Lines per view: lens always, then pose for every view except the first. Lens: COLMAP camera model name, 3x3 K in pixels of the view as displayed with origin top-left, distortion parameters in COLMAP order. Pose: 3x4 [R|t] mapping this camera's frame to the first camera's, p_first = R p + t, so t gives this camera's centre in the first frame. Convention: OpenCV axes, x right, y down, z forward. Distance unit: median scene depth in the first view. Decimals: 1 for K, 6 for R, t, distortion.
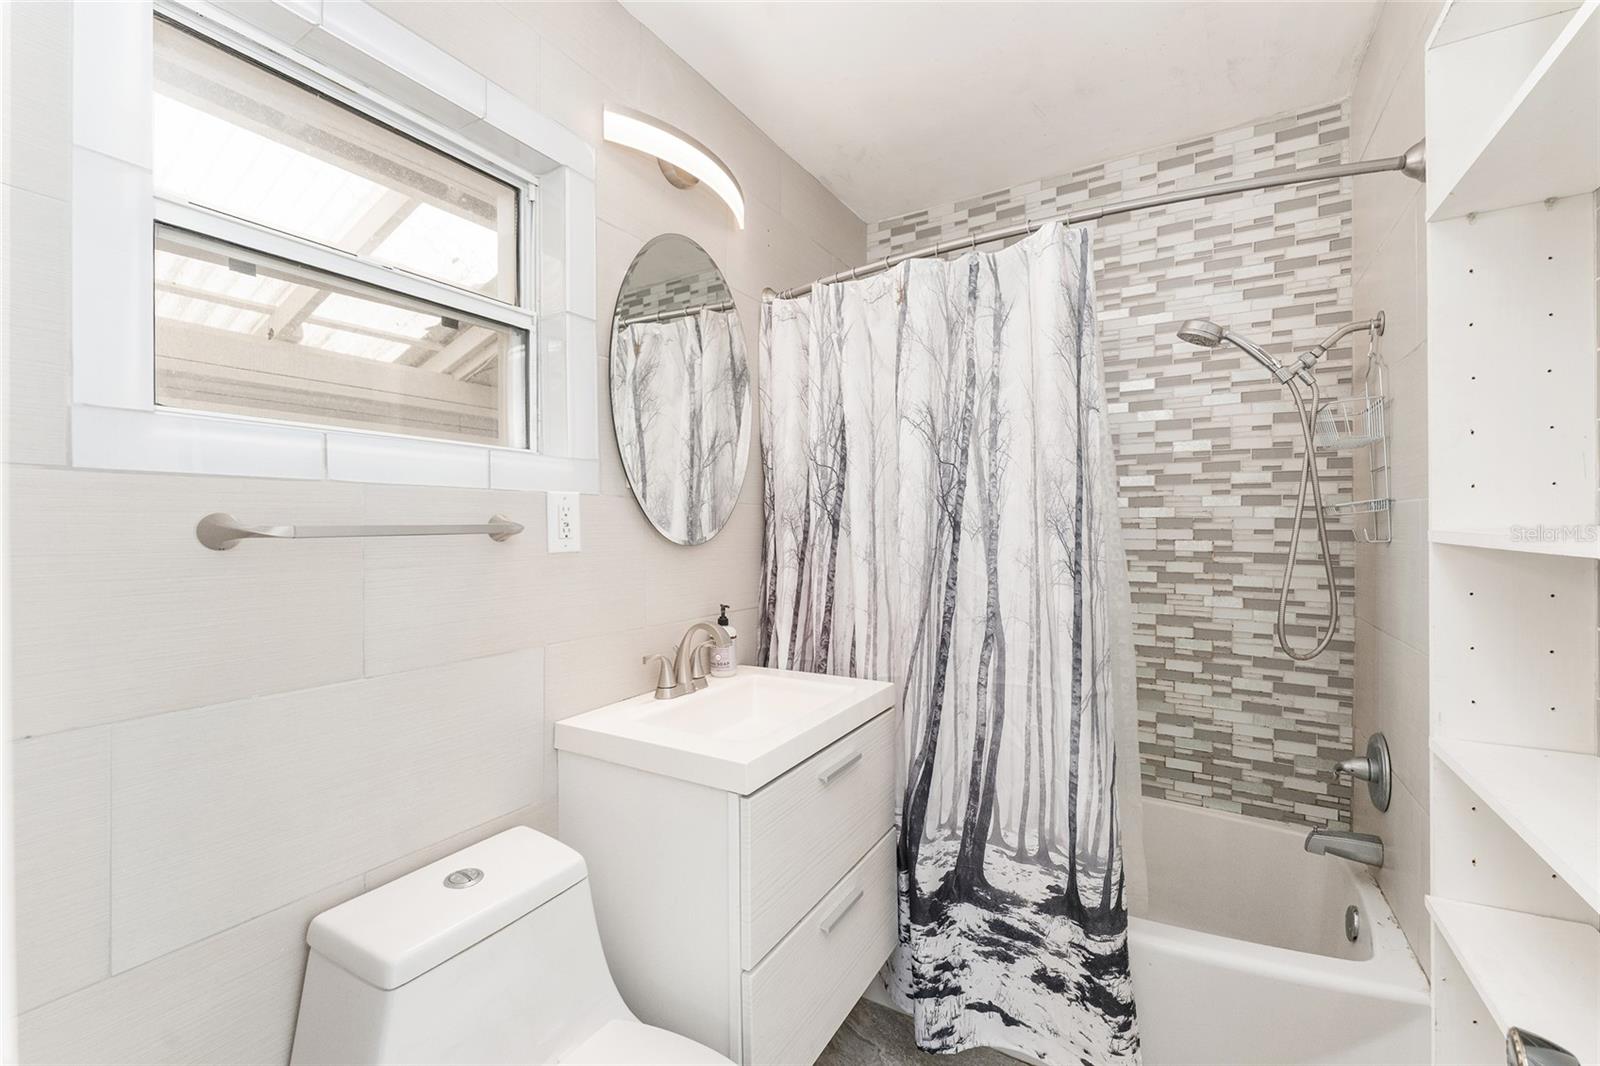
lens RADIAL K [[648.2, 0, 806.3], [0, 648.2, 526.3], [0, 0, 1]] dist [-0.000976, 0.000191]
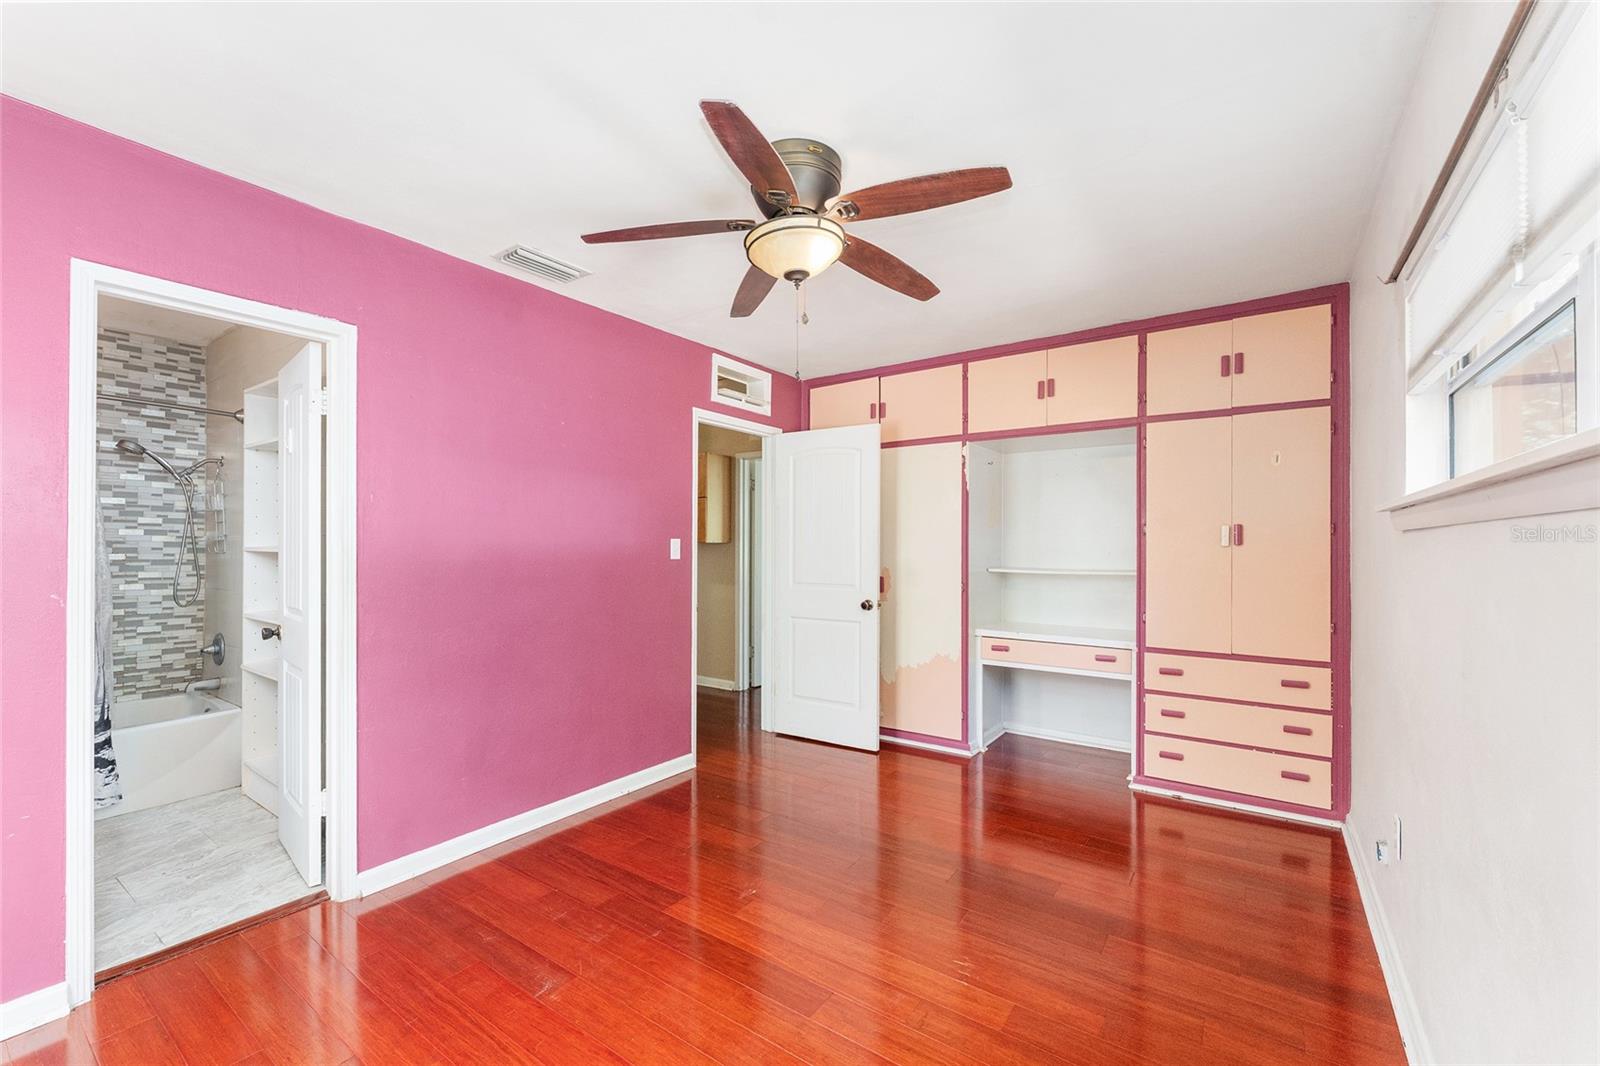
lens RADIAL K [[648.2, 0, 805.9], [0, 648.2, 539.3], [0, 0, 1]] dist [-0.000976, 0.000191]
pose [[0.061195, 0.014965, 0.998014, -1.123596], [-0.000056, 0.999888, -0.014990, 0.008899], [-0.998126, 0.000861, 0.061189, -1.068952]]
